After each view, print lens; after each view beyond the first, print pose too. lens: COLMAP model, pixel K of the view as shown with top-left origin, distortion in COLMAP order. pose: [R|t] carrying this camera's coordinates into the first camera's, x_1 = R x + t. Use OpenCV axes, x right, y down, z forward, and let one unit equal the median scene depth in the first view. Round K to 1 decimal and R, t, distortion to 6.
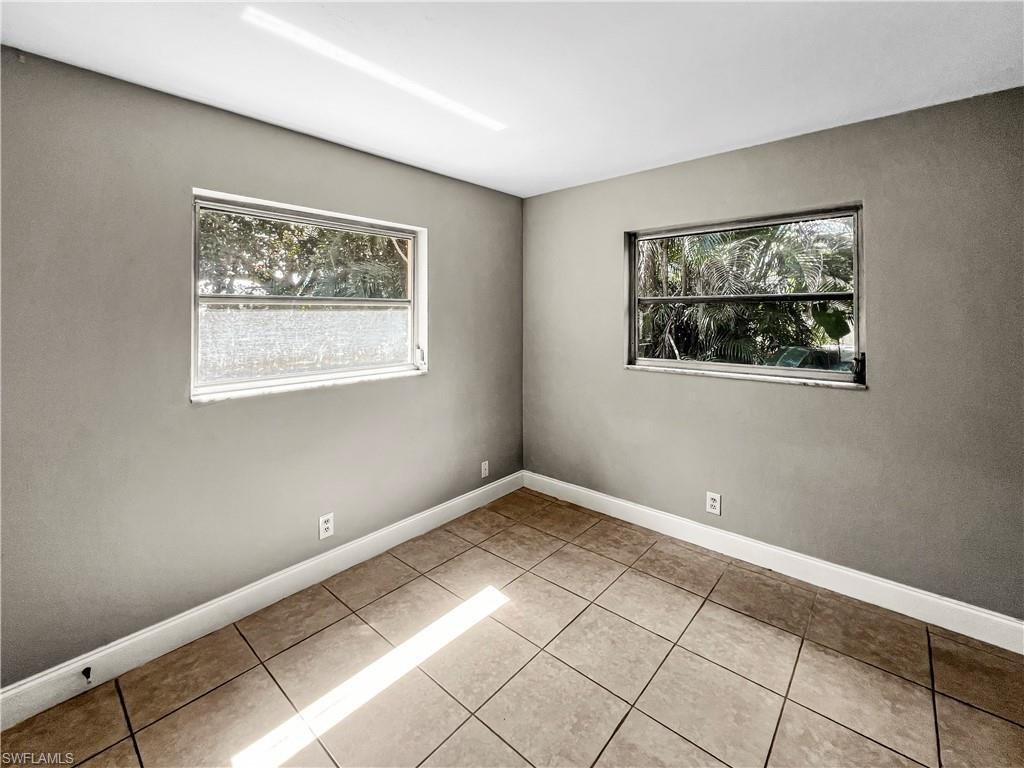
lens RADIAL K [[441.0, 0, 510.7], [0, 441.0, 307.1], [0, 0, 1]] dist [0.001537, 0.000050]
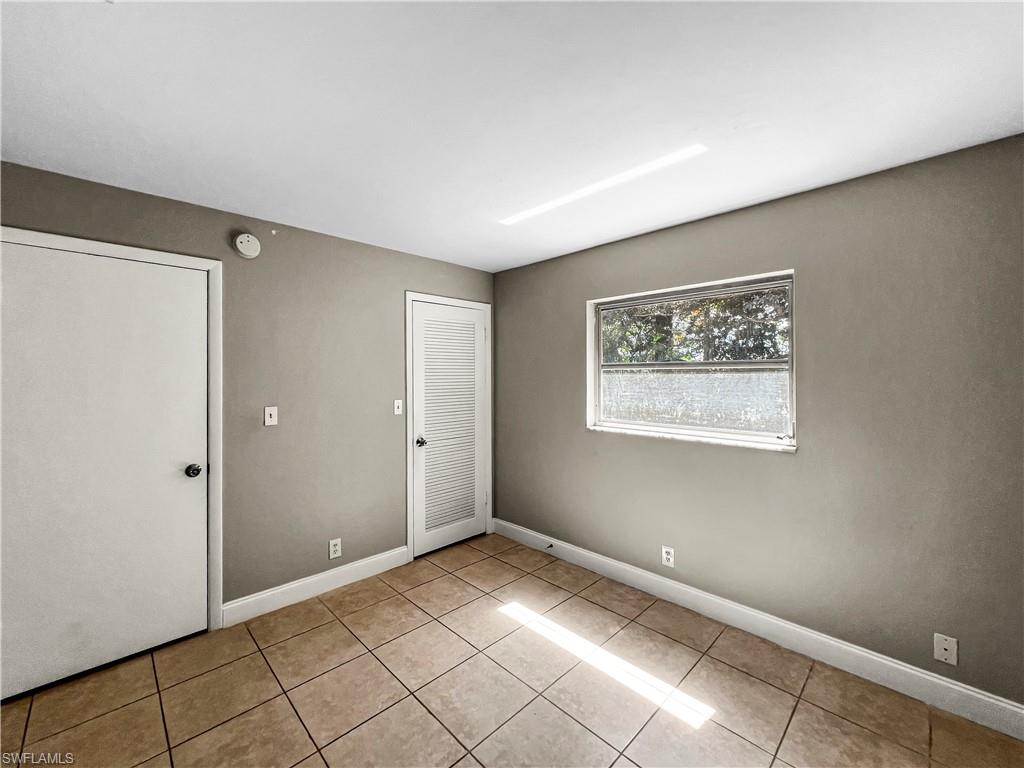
lens RADIAL K [[420.2, 0, 503.7], [0, 420.2, 371.4], [0, 0, 1]] dist [0.000846, 0.000012]
pose [[-0.079134, -0.004669, -0.996853, 0.738175], [0.017251, 0.999833, -0.006052, 0.000480], [0.996715, -0.017675, -0.079041, 0.658432]]
